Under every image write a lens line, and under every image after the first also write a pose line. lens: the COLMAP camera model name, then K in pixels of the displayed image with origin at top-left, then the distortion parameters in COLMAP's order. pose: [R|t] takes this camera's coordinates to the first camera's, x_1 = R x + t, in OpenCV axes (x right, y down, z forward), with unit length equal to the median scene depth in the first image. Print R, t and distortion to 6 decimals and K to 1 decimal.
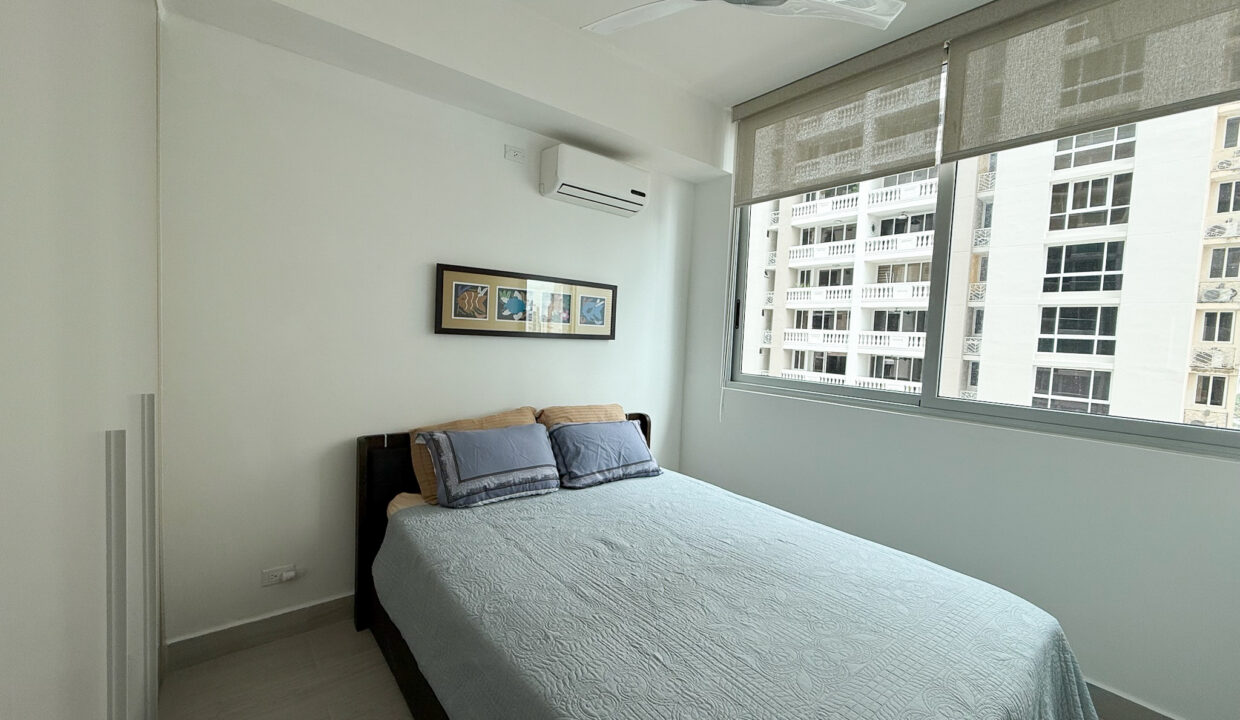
lens RADIAL K [[494.2, 0, 617.7], [0, 494.2, 360.3], [0, 0, 1]] dist [-0.001698, -0.000015]
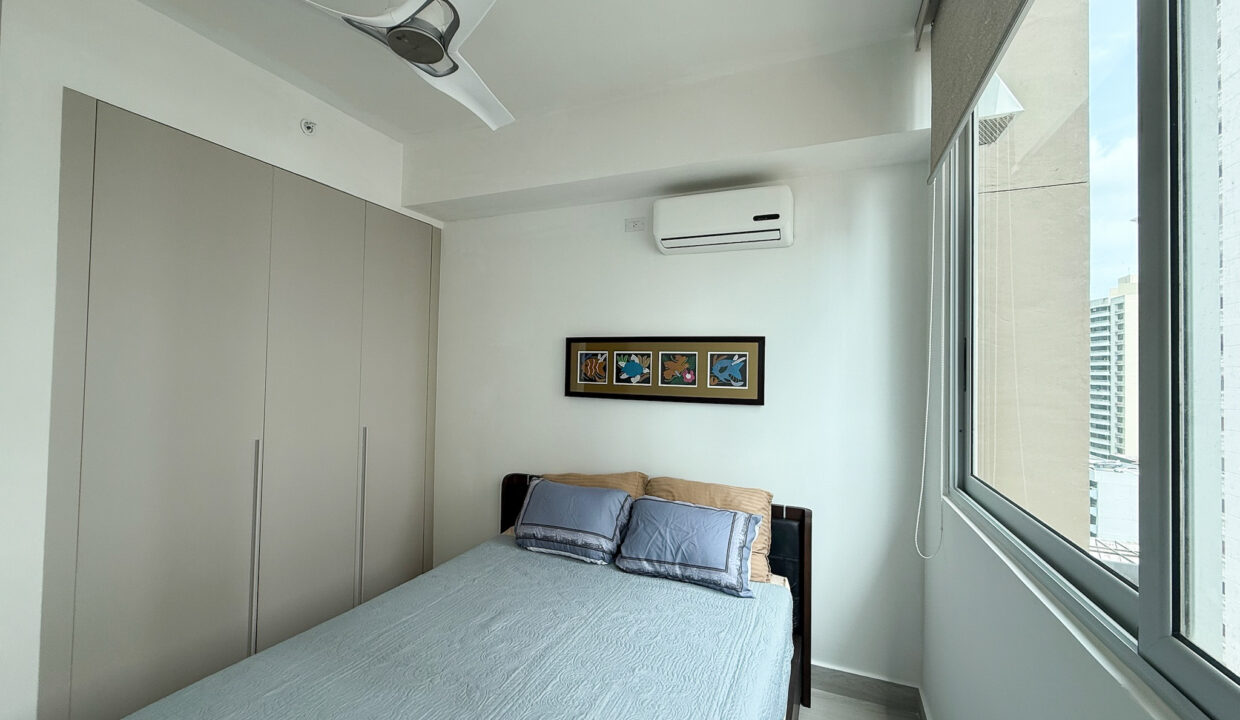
lens RADIAL K [[494.2, 0, 621.9], [0, 494.2, 360.2], [0, 0, 1]] dist [-0.001698, -0.000015]
pose [[0.474660, -0.057279, -0.878304, 0.681640], [-0.050450, 0.994469, -0.092119, -0.034660], [0.878722, 0.088036, 0.469145, 0.511364]]
